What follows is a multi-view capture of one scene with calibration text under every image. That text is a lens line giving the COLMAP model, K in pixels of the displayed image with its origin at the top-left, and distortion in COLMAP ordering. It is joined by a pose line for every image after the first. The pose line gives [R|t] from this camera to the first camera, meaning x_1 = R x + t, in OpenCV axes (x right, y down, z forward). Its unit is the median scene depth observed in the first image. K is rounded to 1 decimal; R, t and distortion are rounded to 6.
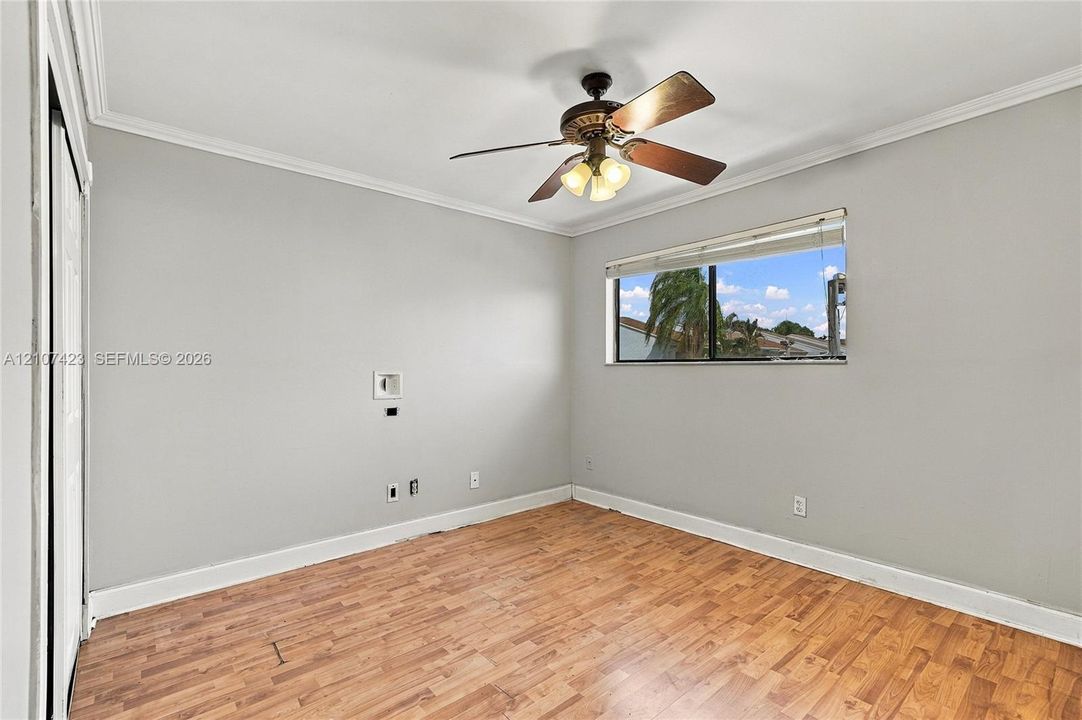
lens RADIAL K [[484.3, 0, 521.1], [0, 484.3, 372.0], [0, 0, 1]] dist [0.004002, 0.000706]
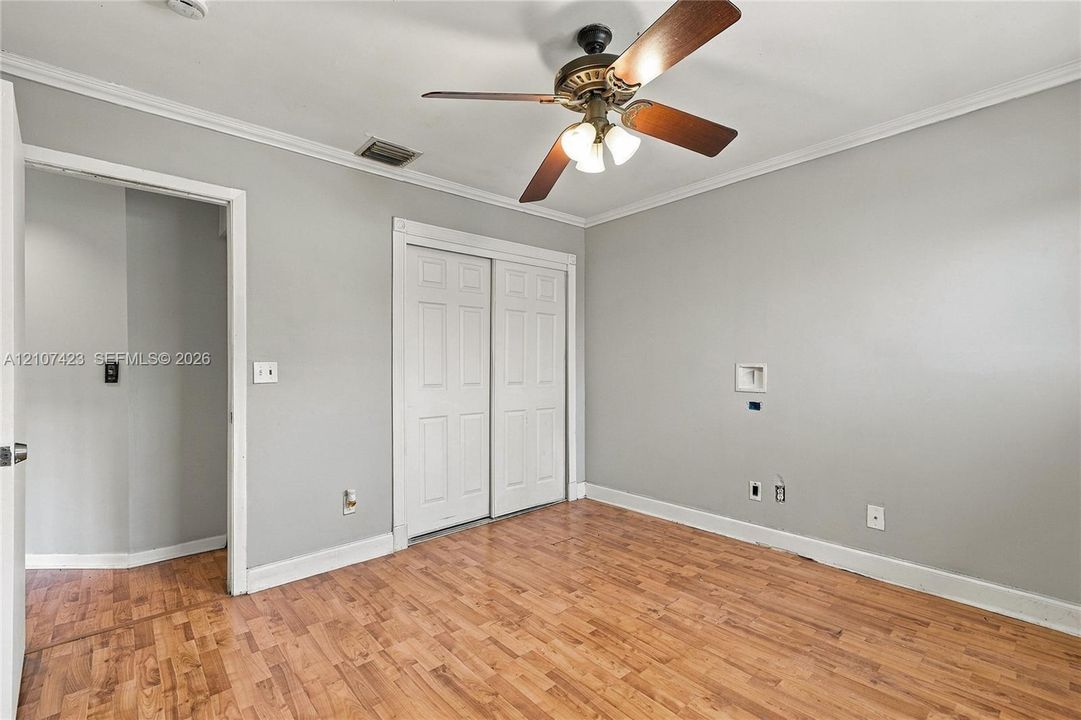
lens RADIAL K [[469.7, 0, 540.9], [0, 469.7, 354.8], [0, 0, 1]] dist [0.002051, 0.000169]
pose [[0.054715, -0.007535, -0.998474, 0.779857], [-0.005814, 0.999952, -0.007865, -0.009946], [0.998485, 0.006236, 0.054669, 0.643320]]
